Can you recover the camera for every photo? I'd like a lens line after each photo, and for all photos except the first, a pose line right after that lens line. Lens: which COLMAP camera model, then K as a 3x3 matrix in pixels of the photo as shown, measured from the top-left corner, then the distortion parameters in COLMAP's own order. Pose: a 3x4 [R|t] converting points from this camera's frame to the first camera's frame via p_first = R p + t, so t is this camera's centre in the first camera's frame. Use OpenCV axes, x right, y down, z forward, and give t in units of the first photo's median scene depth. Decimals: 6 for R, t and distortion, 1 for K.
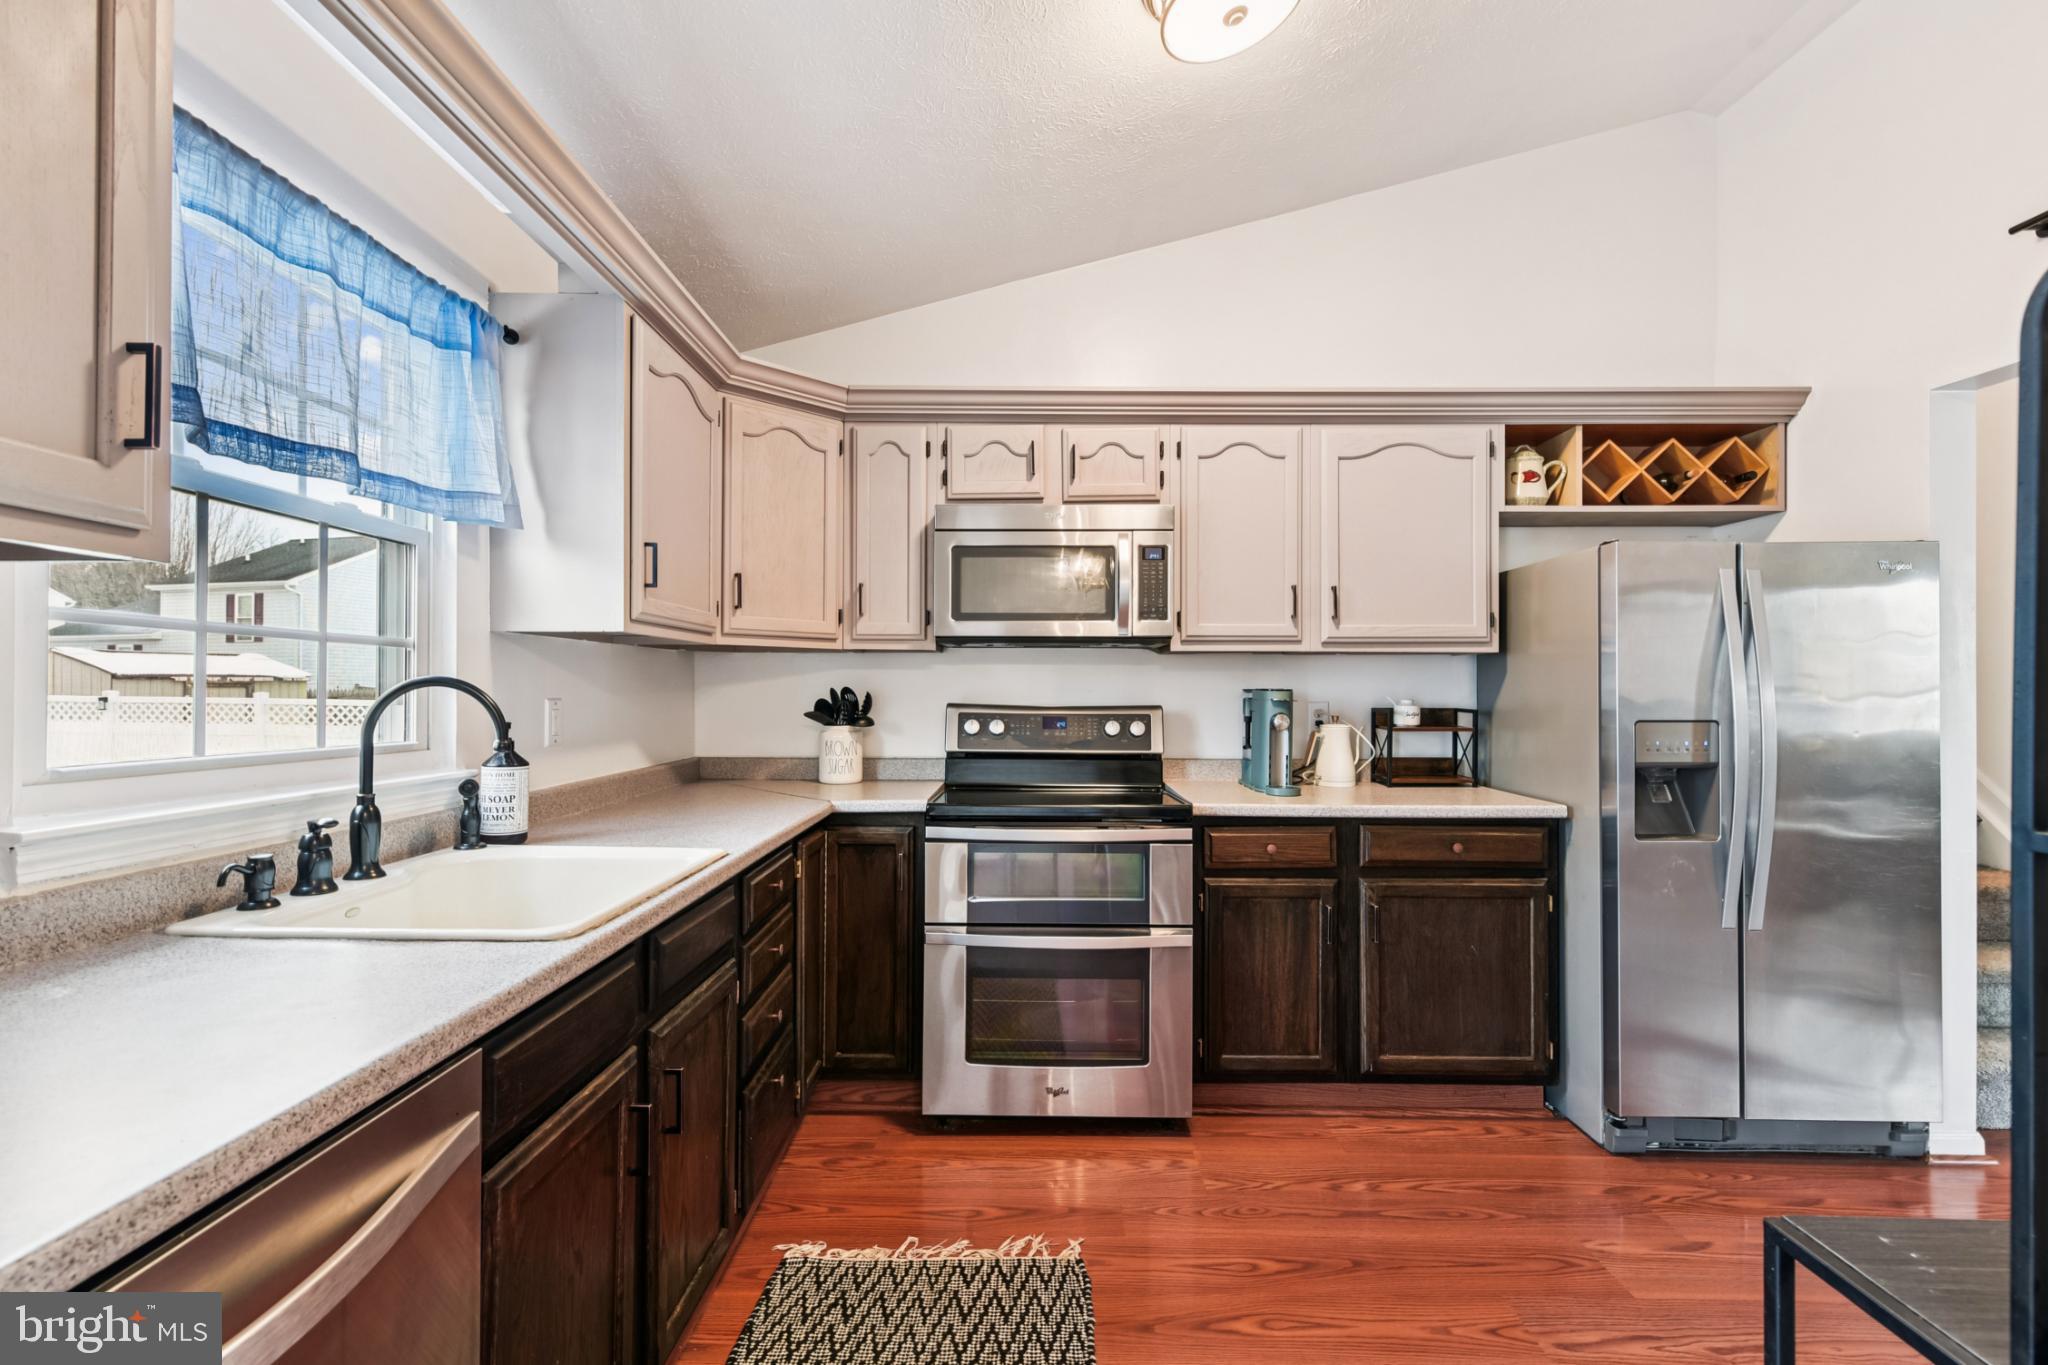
lens RADIAL K [[869.7, 0, 1025.2], [0, 869.7, 697.6], [0, 0, 1]] dist [0.001195, 0.000312]
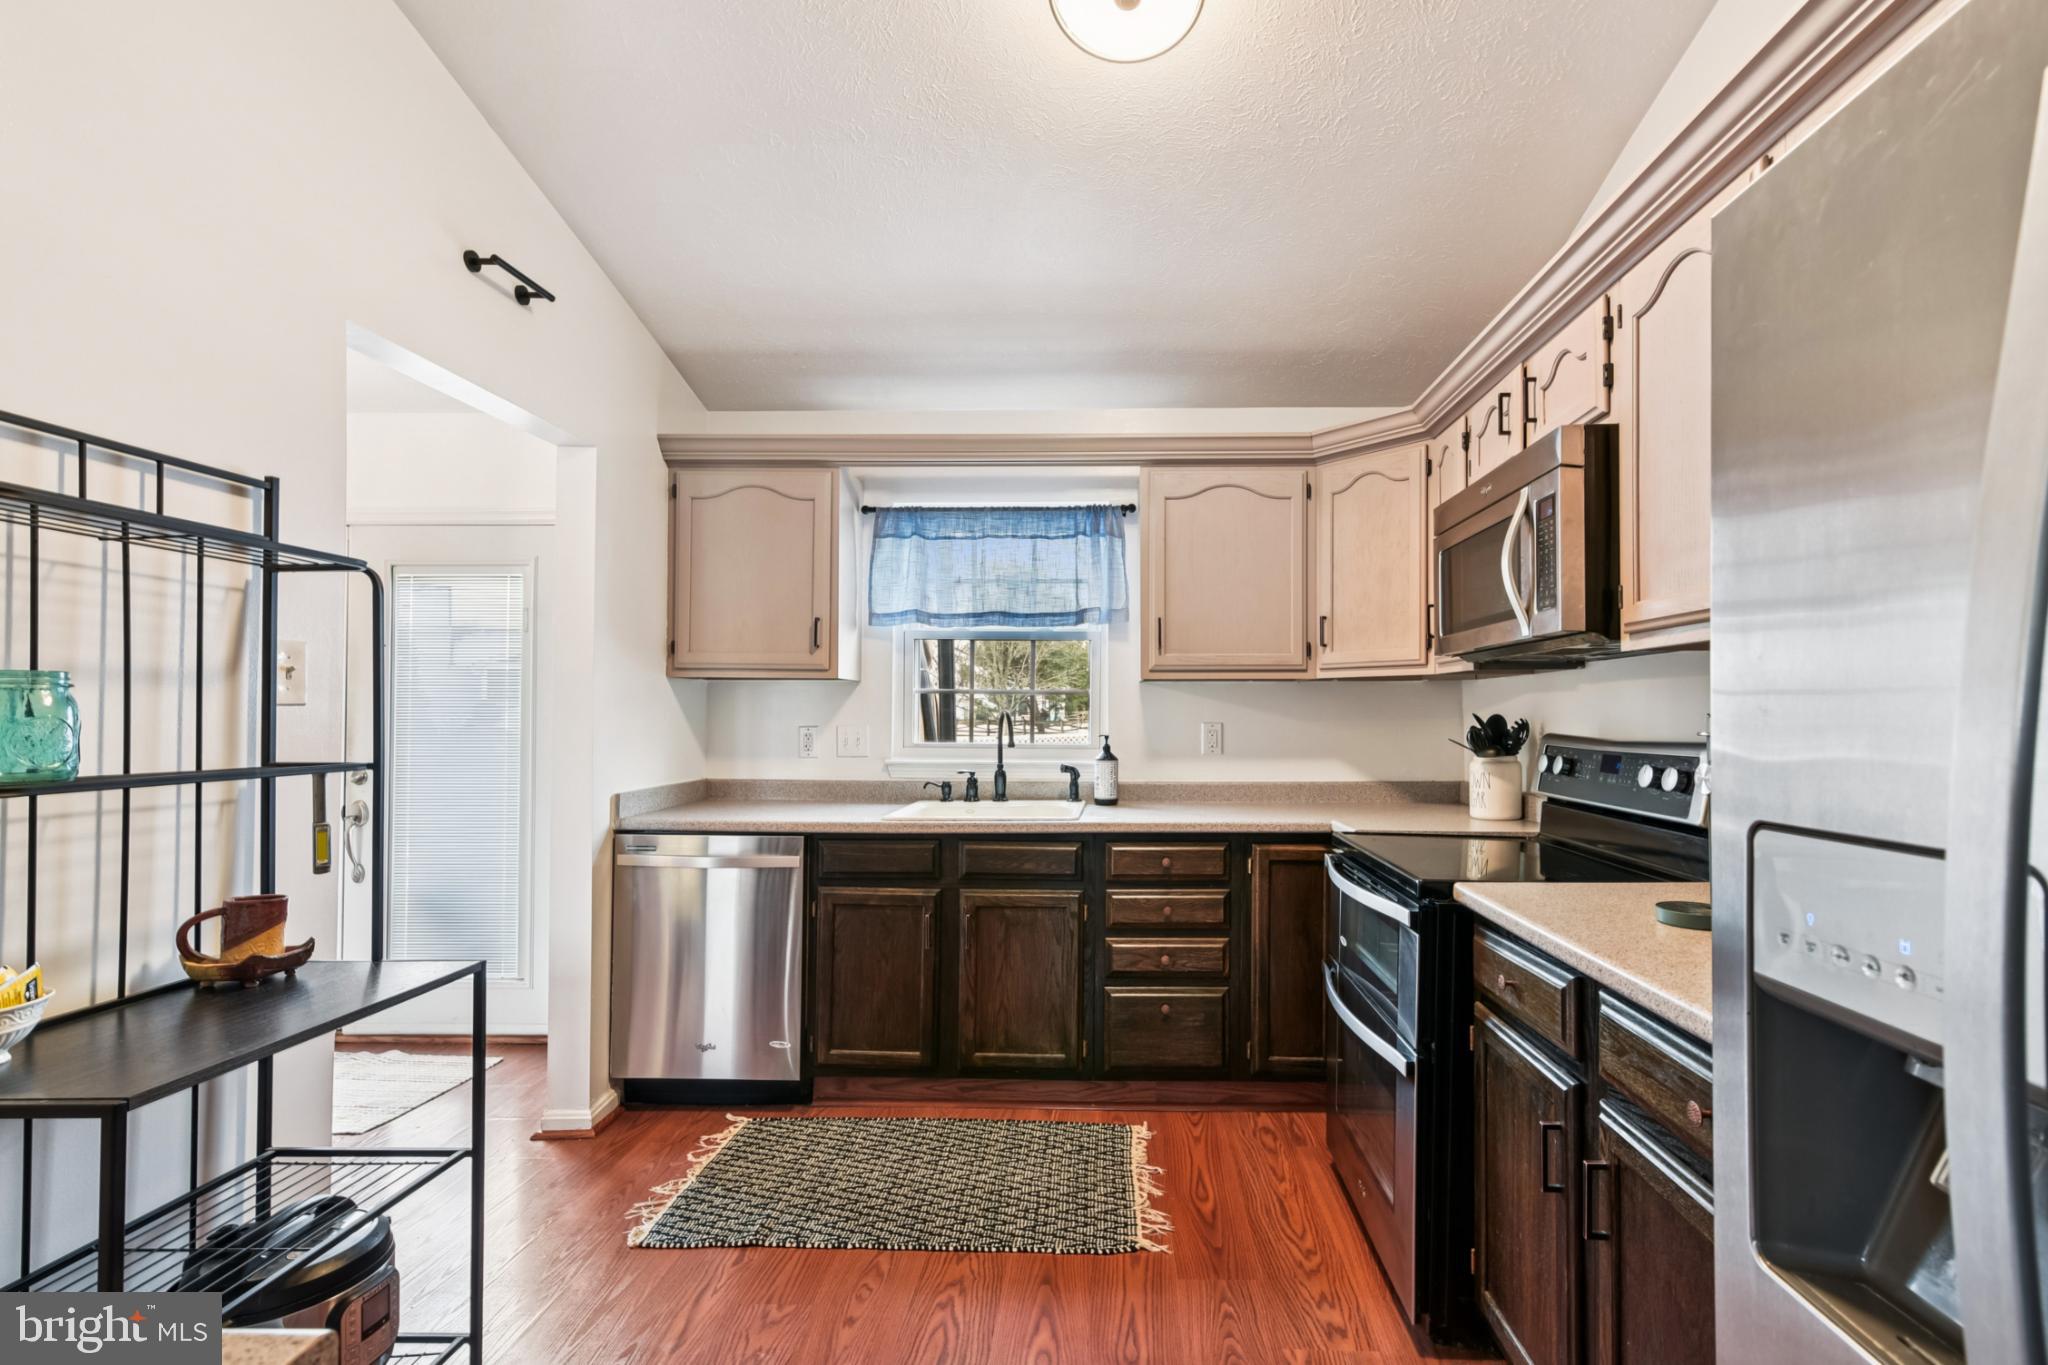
lens RADIAL K [[911.0, 0, 1100.4], [0, 911.0, 708.9], [0, 0, 1]] dist [-0.000123, 0.000012]
pose [[-0.004171, -0.012366, -0.999915, 1.154327], [-0.007280, 0.999897, -0.012336, -0.004130], [0.999965, 0.007228, -0.004261, 0.924724]]
